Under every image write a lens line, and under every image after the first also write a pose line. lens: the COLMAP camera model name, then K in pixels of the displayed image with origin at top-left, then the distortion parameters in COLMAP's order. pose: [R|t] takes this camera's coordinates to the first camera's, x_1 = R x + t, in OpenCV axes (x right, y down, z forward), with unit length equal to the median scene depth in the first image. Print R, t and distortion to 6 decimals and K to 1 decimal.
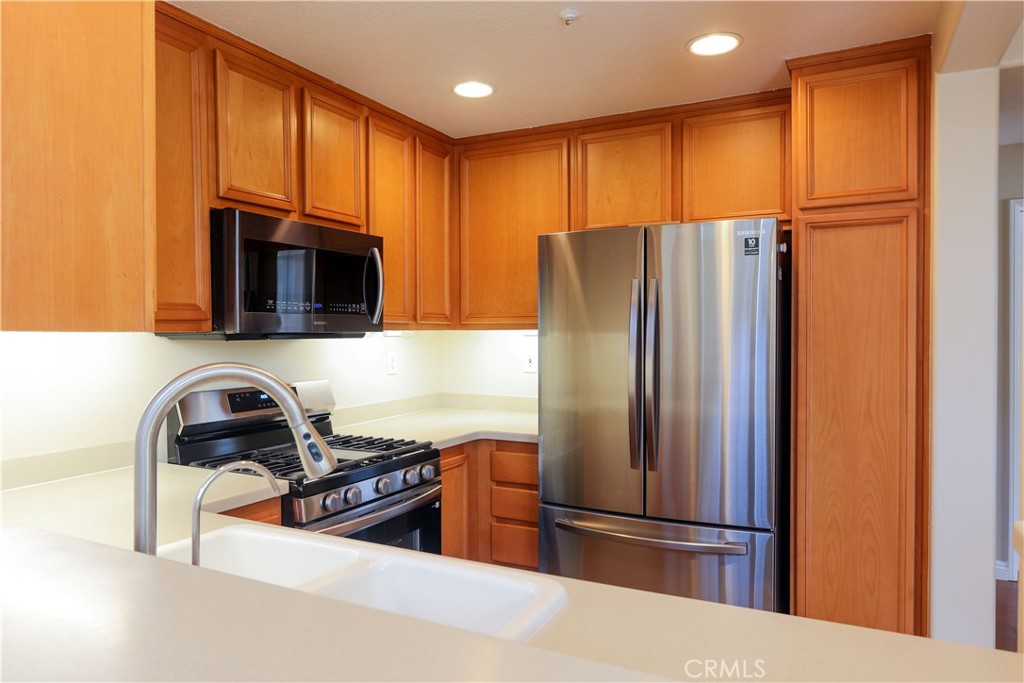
lens RADIAL K [[626.8, 0, 371.0], [0, 626.8, 340.7], [0, 0, 1]] dist [0.001542, 0.002011]
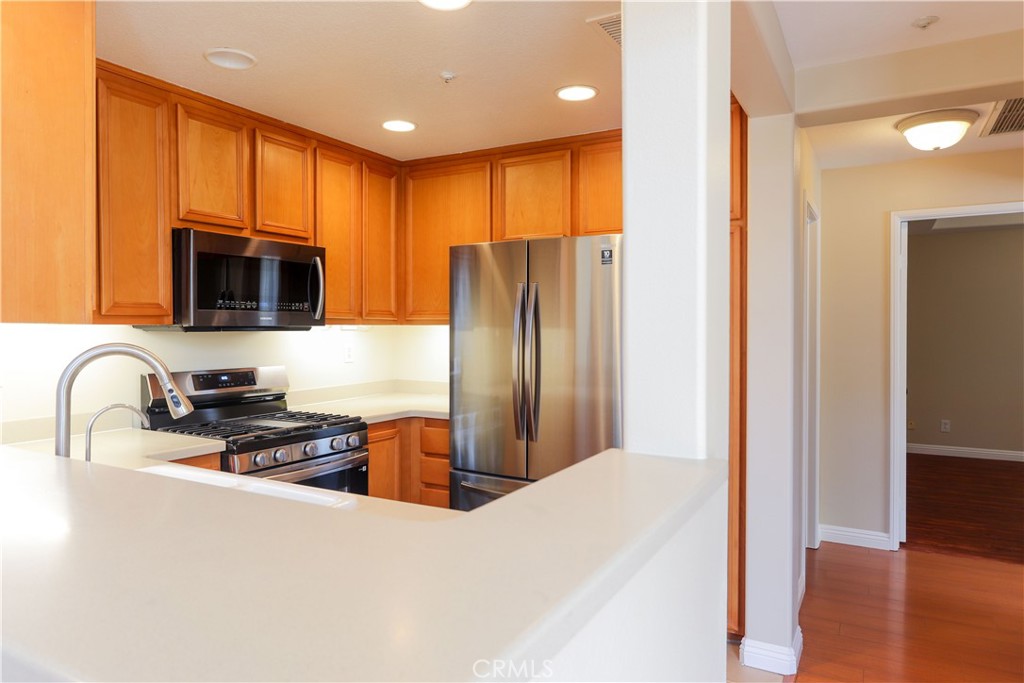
lens RADIAL K [[625.3, 0, 378.5], [0, 625.3, 332.7], [0, 0, 1]] dist [0.004989, 0.000330]
pose [[0.998522, 0.005423, -0.054082, 0.188235], [-0.005732, 0.999968, -0.005554, 0.005048], [0.054050, 0.005855, 0.998521, -0.200134]]
